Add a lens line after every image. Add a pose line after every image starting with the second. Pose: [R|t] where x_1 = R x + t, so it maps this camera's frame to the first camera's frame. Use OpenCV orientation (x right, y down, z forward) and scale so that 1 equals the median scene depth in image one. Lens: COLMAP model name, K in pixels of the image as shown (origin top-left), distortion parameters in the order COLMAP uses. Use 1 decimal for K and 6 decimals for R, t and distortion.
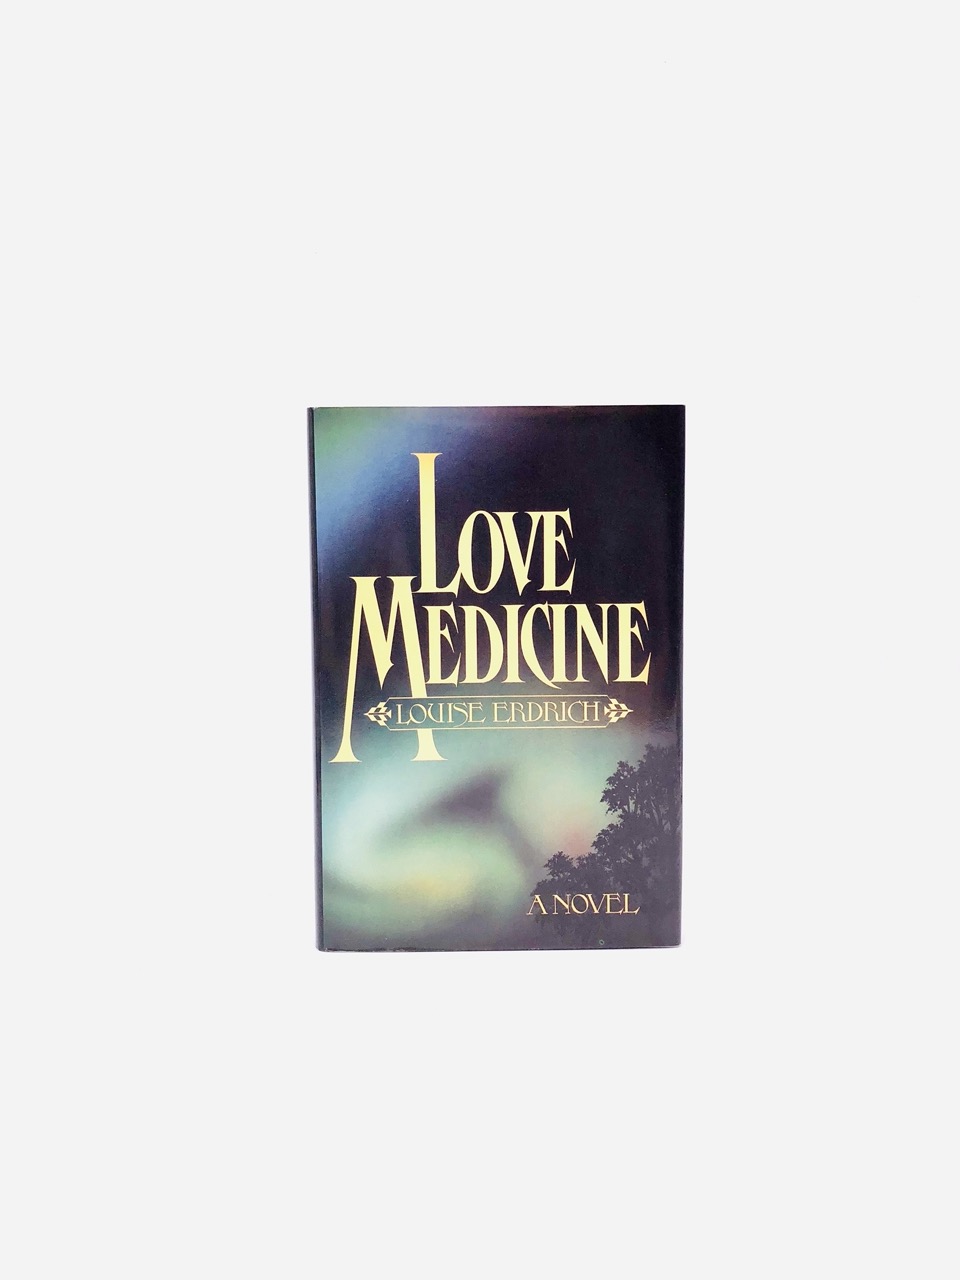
lens RADIAL K [[1089.7, 0, 480.0], [0, 1089.7, 640.0], [0, 0, 1]] dist [0.092910, -0.000052]
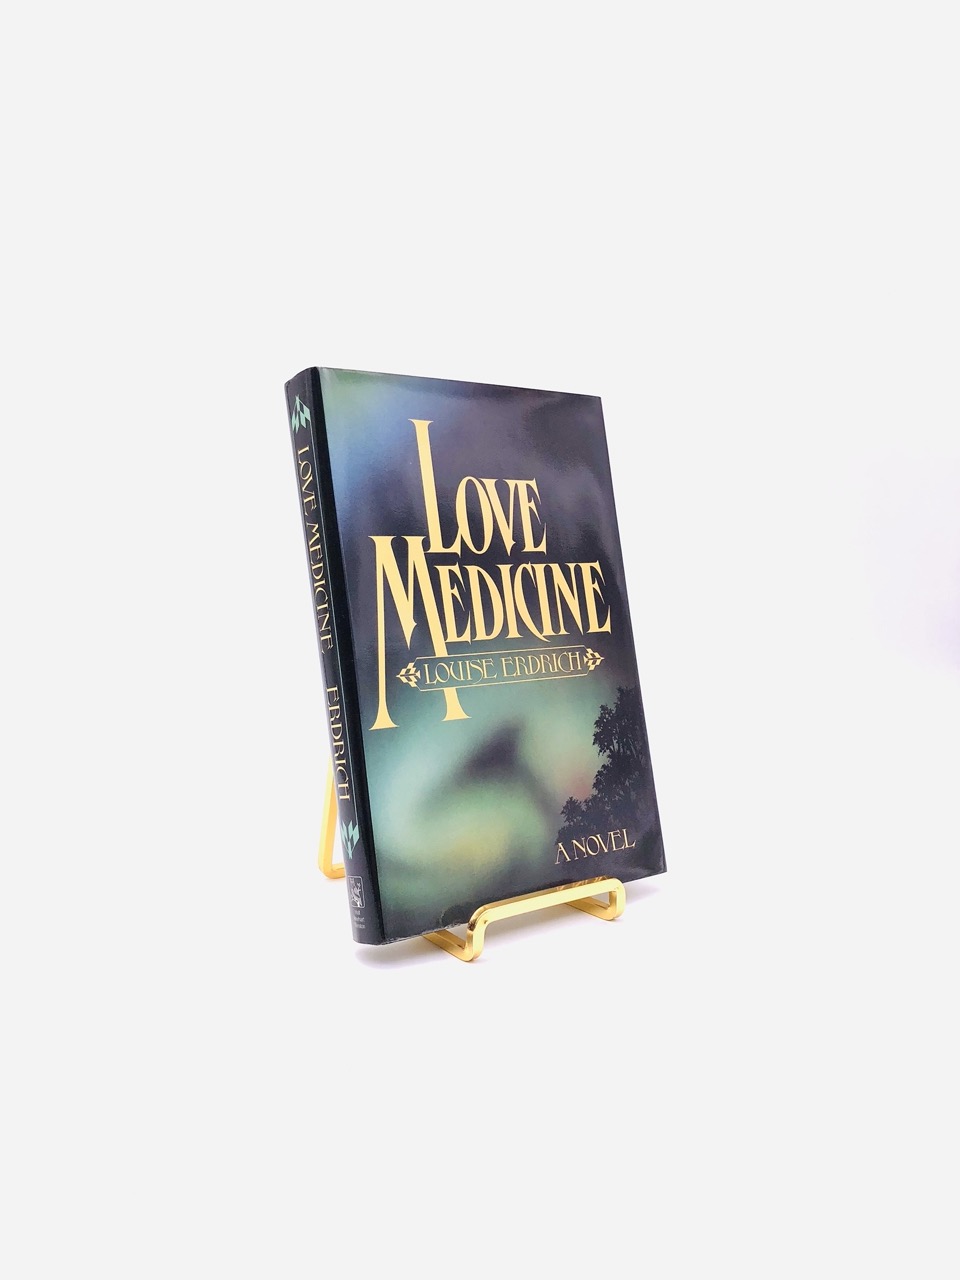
lens RADIAL K [[1089.7, 0, 480.0], [0, 1089.7, 640.0], [0, 0, 1]] dist [0.092910, -0.000052]
pose [[0.807847, -0.040603, 0.587992, -0.609263], [0.170725, 0.970975, -0.167511, 0.210210], [-0.564124, 0.235709, 0.791331, 0.193056]]
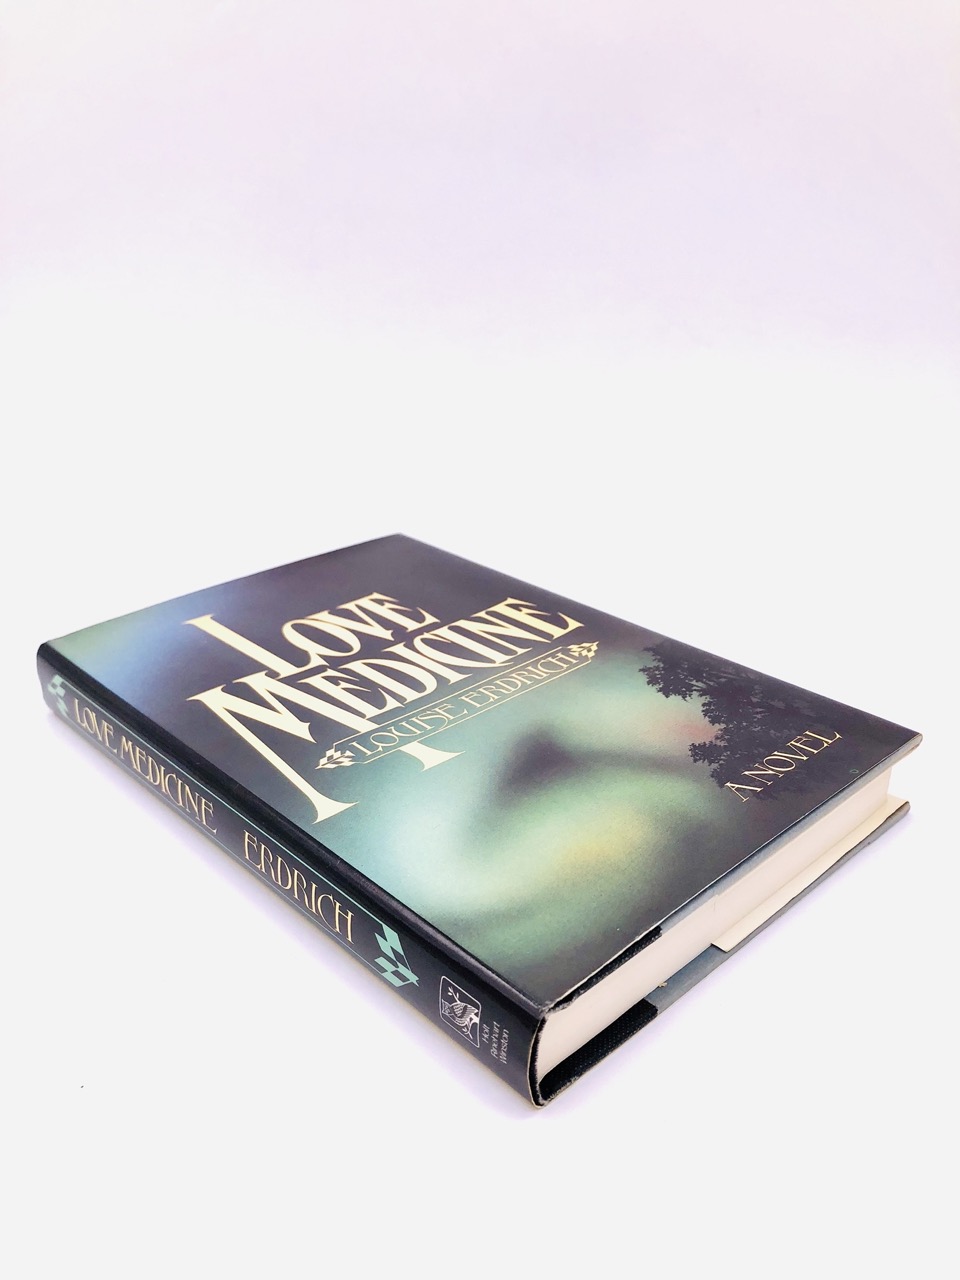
lens RADIAL K [[1089.7, 0, 480.0], [0, 1089.7, 640.0], [0, 0, 1]] dist [0.092910, -0.000052]
pose [[0.734237, -0.283882, 0.616691, -0.403298], [0.676593, 0.231261, -0.699100, 0.553019], [0.055845, 0.930553, 0.361873, 0.710688]]
